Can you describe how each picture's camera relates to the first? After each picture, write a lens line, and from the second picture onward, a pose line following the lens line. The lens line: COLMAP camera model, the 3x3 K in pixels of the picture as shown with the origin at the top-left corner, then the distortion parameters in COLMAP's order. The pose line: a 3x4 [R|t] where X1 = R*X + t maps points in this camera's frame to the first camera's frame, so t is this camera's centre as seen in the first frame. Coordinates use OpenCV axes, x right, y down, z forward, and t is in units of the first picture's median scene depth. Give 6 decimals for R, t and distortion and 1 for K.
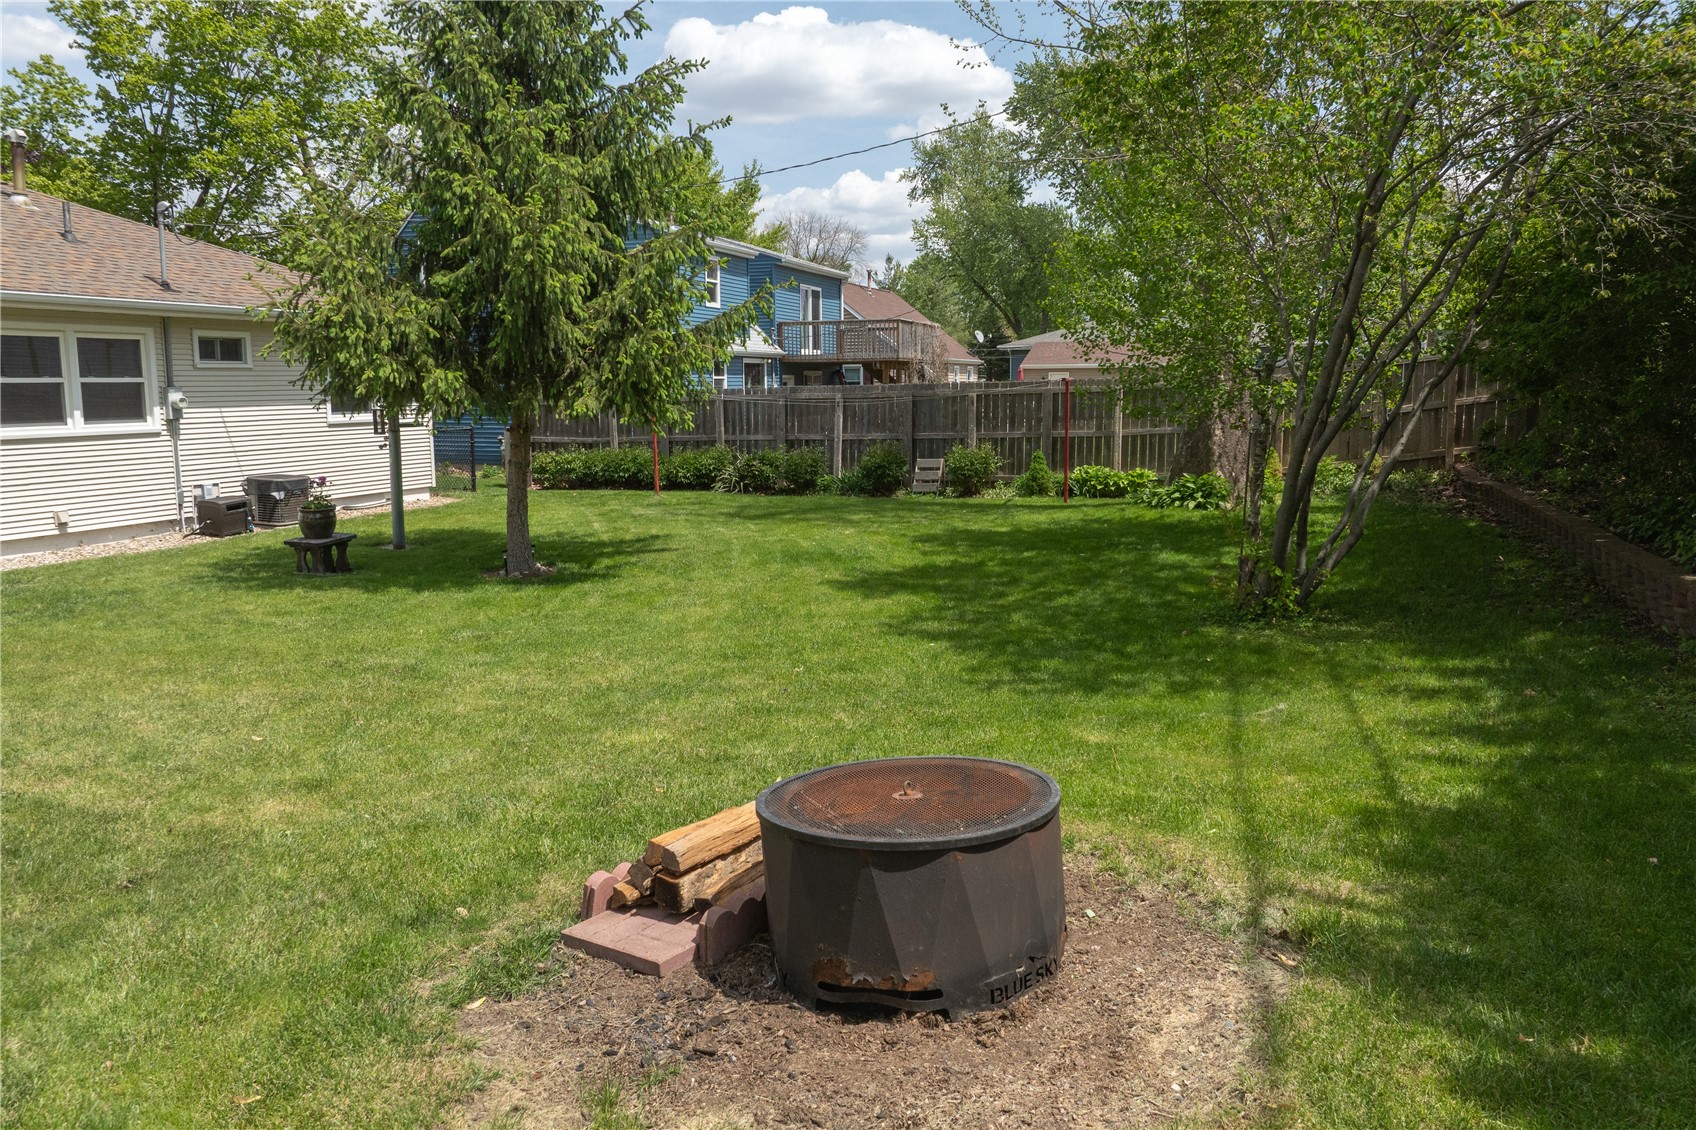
lens RADIAL K [[1196.3, 0, 845.2], [0, 1196.3, 536.3], [0, 0, 1]] dist [-0.033309, 0.002905]
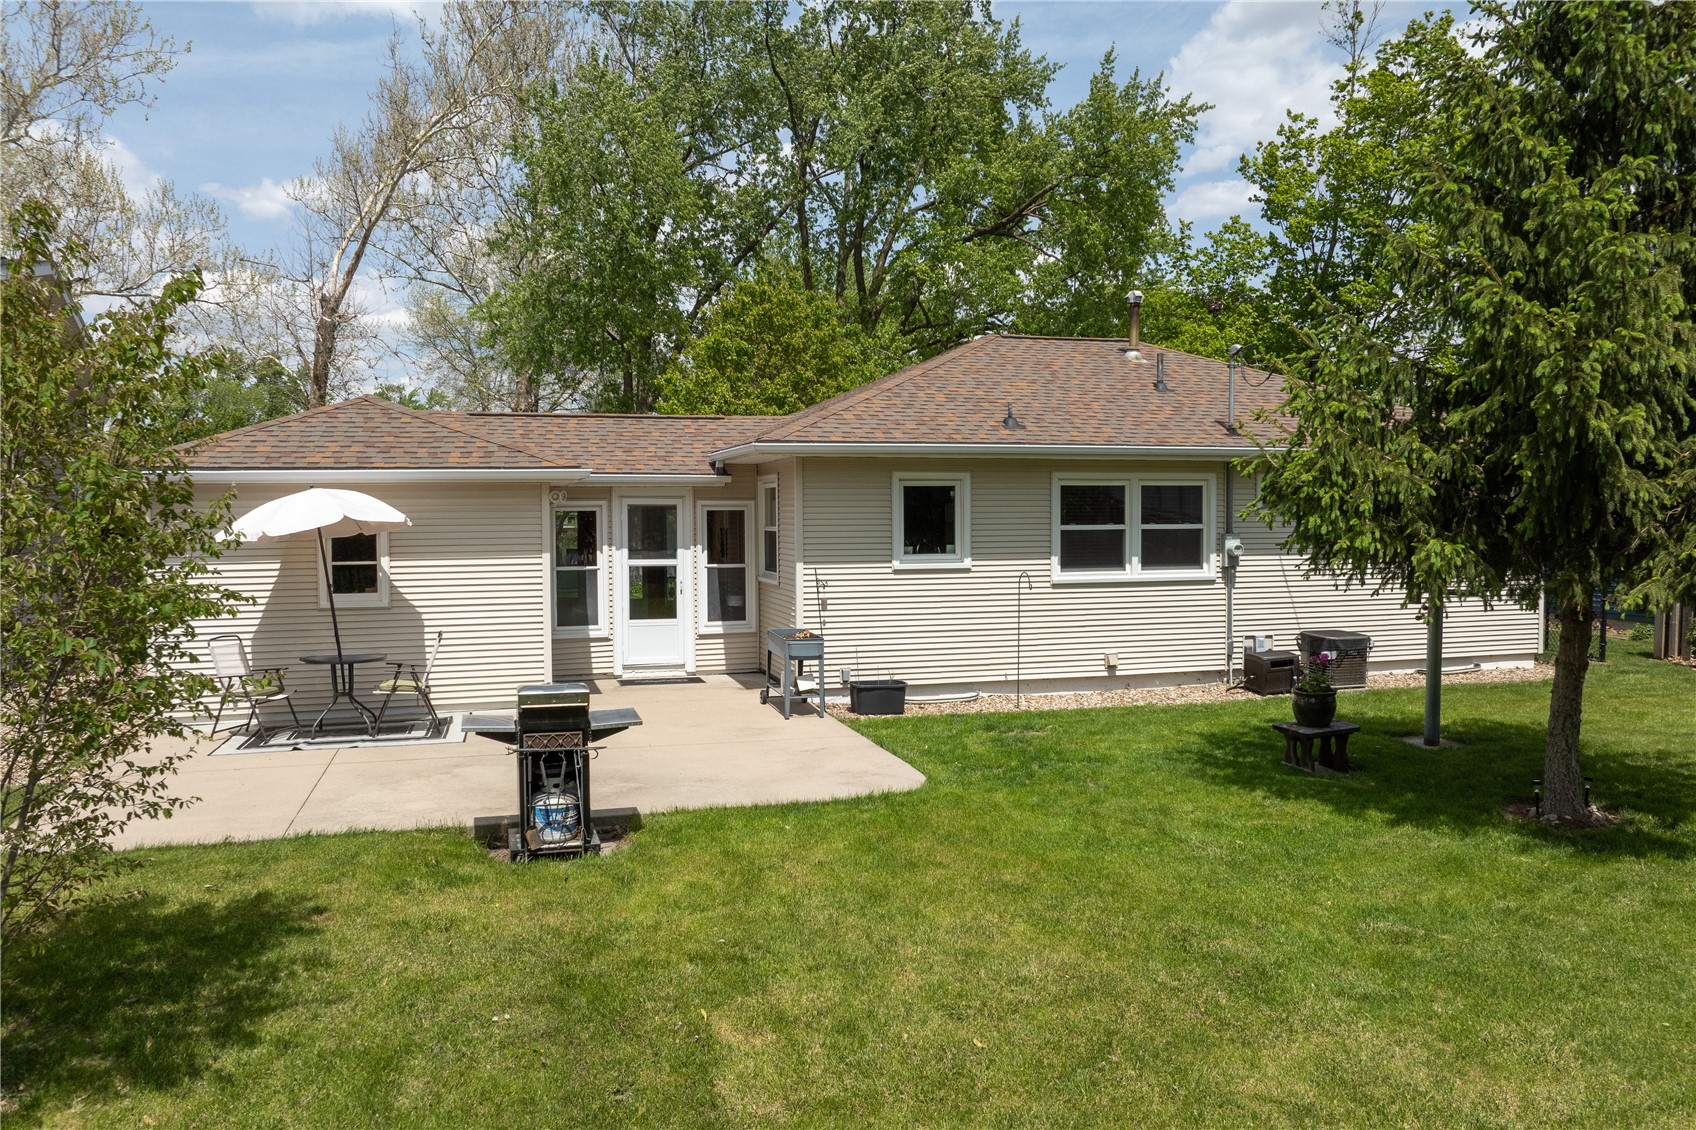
lens RADIAL K [[1194.5, 0, 848.0], [0, 1194.5, 565.0], [0, 0, 1]] dist [-0.031253, -0.003230]
pose [[0.595182, 0.040715, -0.802559, 0.037508], [-0.100055, 0.994699, -0.023739, -0.063660], [0.797338, 0.094429, 0.596100, 0.237377]]
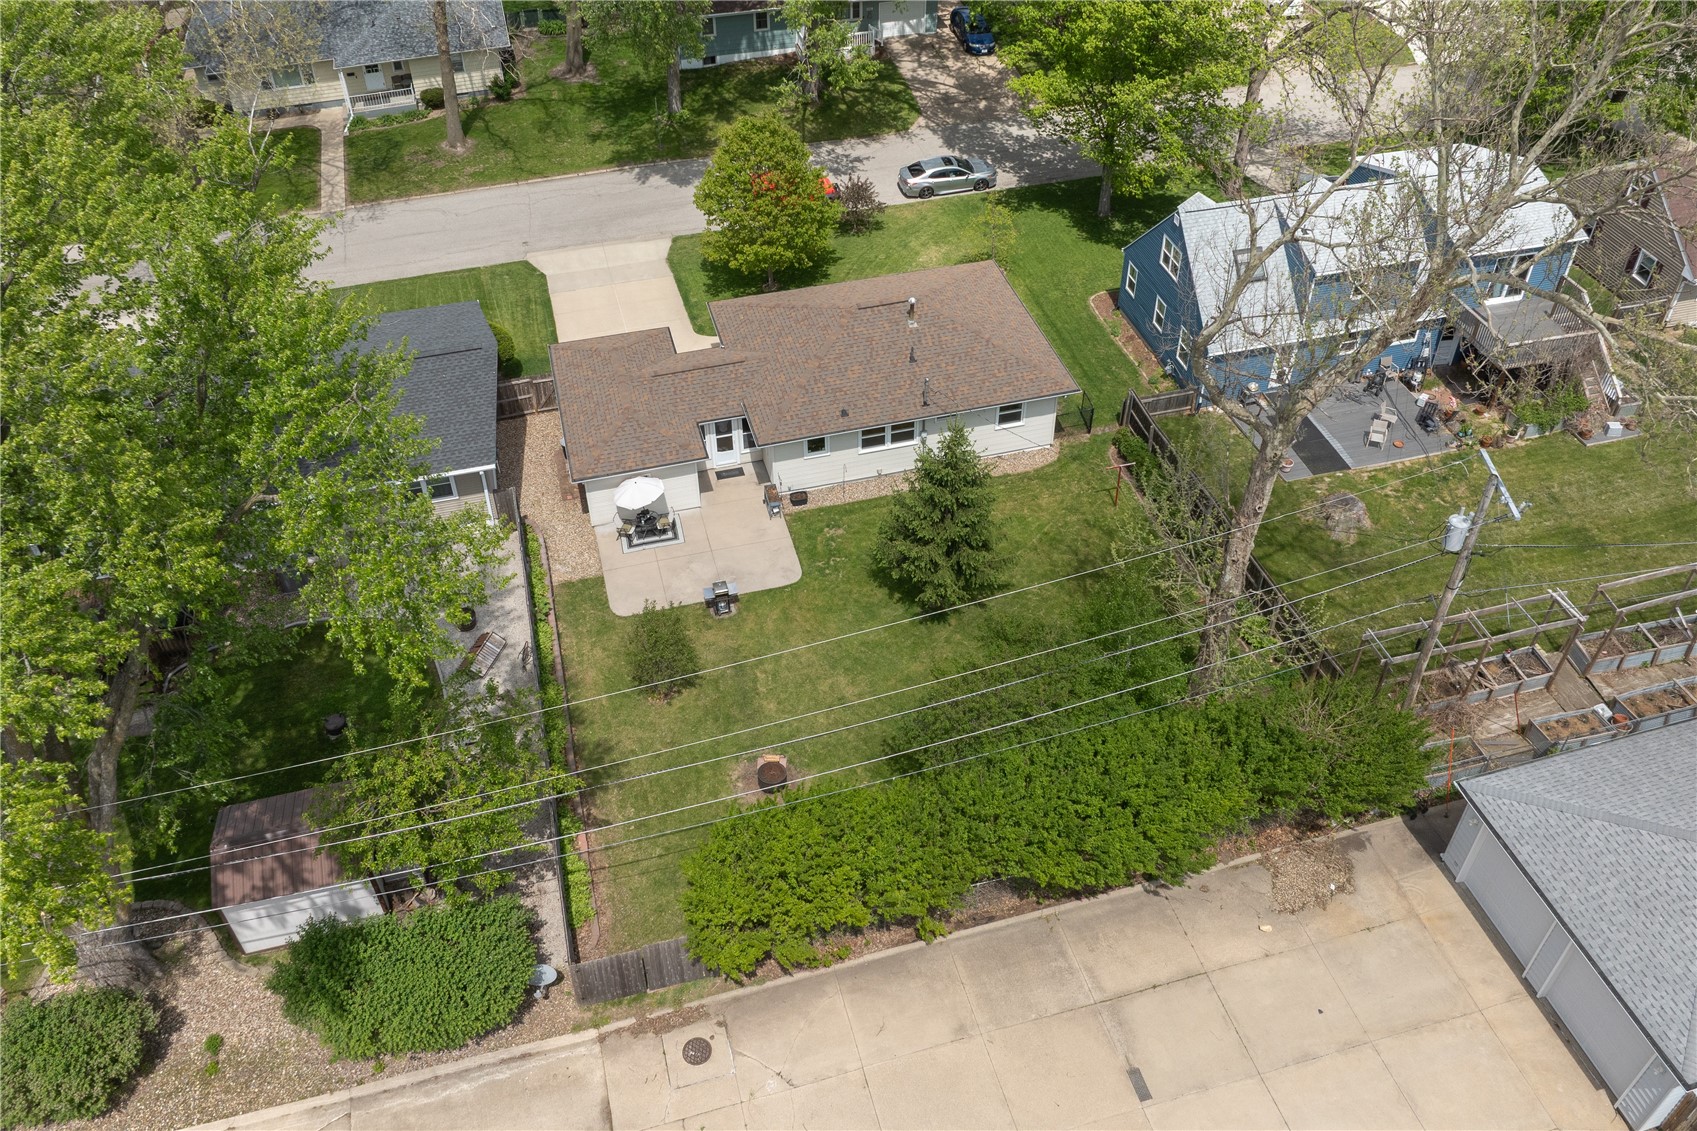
lens RADIAL K [[1195.2, 0, 848.5], [0, 1195.2, 565.5], [0, 0, 1]] dist [-0.031253, -0.003230]
pose [[0.578906, 0.564913, -0.587997, 1.596770], [-0.105044, 0.766780, 0.633257, -2.263163], [0.808599, -0.304831, 0.503235, -0.902014]]
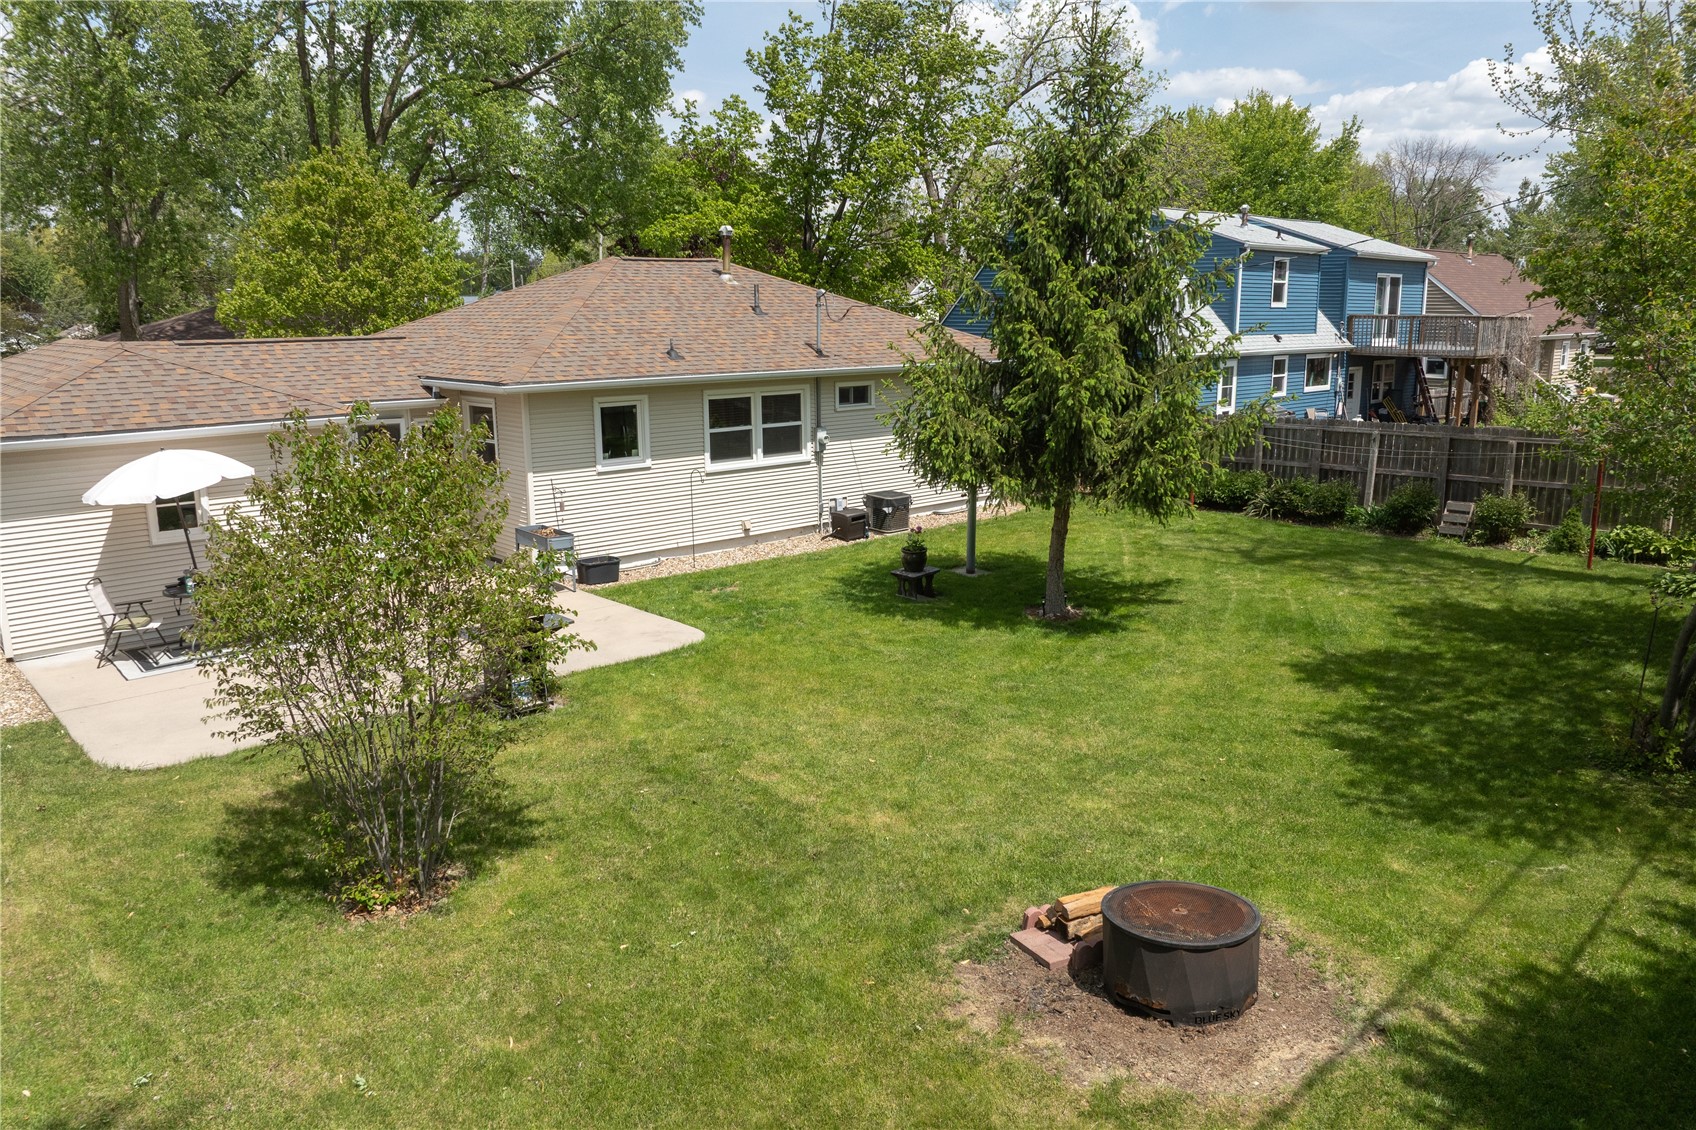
lens RADIAL K [[1194.5, 0, 848.0], [0, 1194.5, 565.0], [0, 0, 1]] dist [-0.031253, -0.003230]
pose [[0.888948, 0.097837, -0.447436, 0.114338], [-0.057904, 0.993087, 0.102109, -0.152691], [0.454333, -0.064862, 0.888467, -0.279905]]
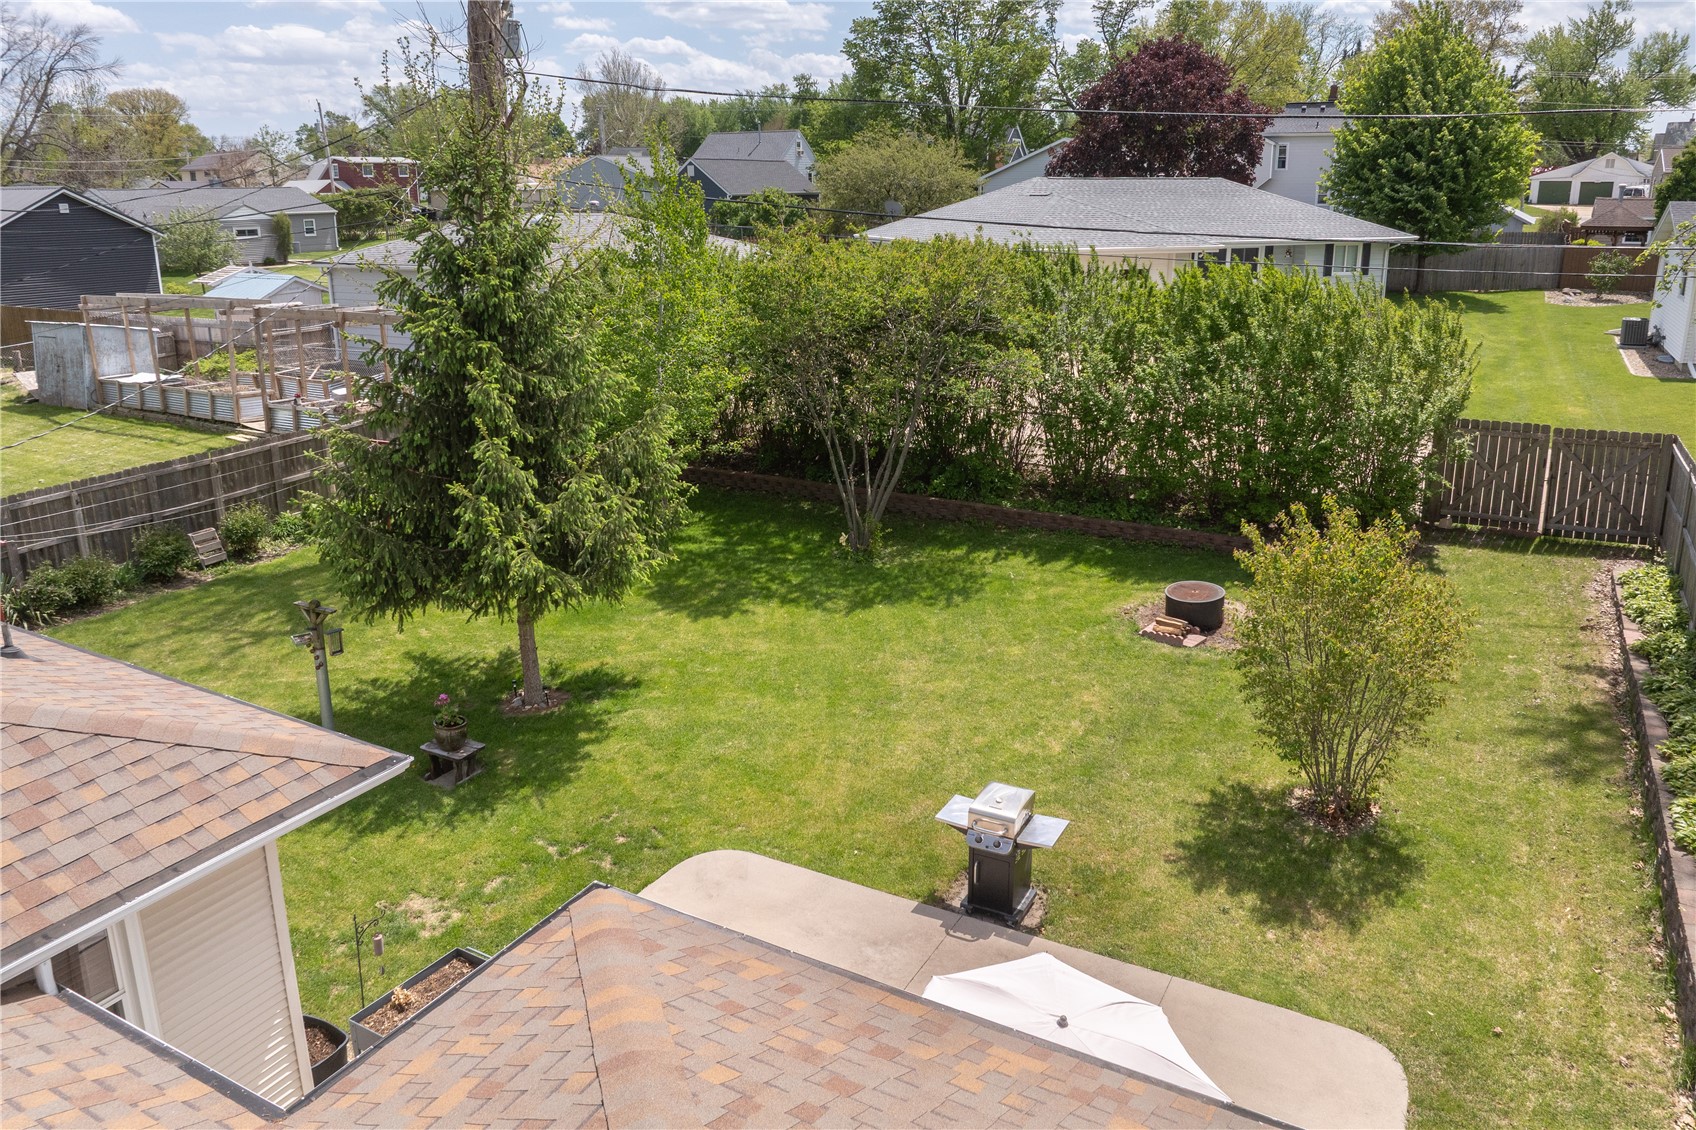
lens RADIAL K [[1194.5, 0, 848.0], [0, 1194.5, 565.0], [0, 0, 1]] dist [-0.031253, -0.003230]
pose [[0.148824, -0.294771, 0.943907, -1.483010], [0.131522, 0.951957, 0.276549, -0.448835], [-0.980078, 0.082987, 0.180443, 0.454333]]
